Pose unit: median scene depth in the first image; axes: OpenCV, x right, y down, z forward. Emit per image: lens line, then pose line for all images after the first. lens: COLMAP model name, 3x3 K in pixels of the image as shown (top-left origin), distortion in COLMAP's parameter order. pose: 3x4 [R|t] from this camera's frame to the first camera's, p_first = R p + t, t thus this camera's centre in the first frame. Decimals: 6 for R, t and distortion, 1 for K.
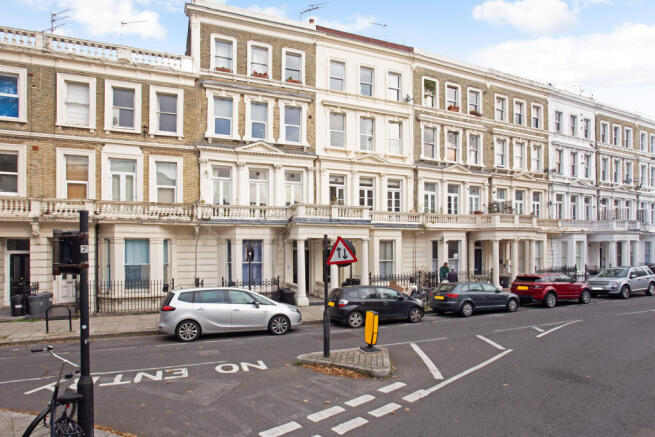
lens RADIAL K [[349.4, 0, 328.1], [0, 349.4, 219.7], [0, 0, 1]] dist [-0.019101, 0.000552]
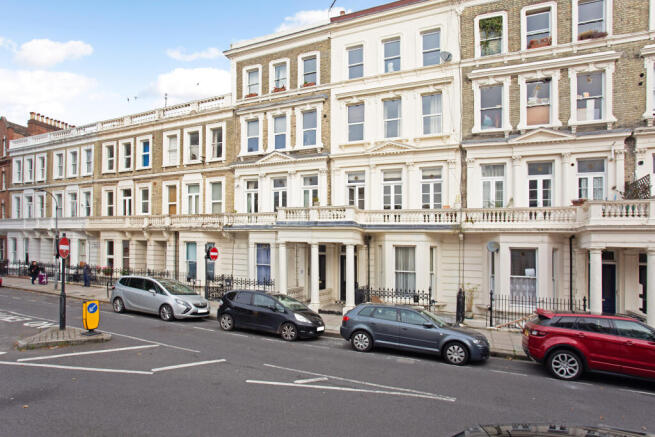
lens RADIAL K [[381.1, 0, 327.9], [0, 381.1, 220.5], [0, 0, 1]] dist [-0.020358, 0.003746]
pose [[0.696207, -0.037861, -0.716842, 0.678021], [0.026731, 0.999283, -0.026816, 0.019286], [0.717343, -0.000492, 0.696720, 0.272566]]
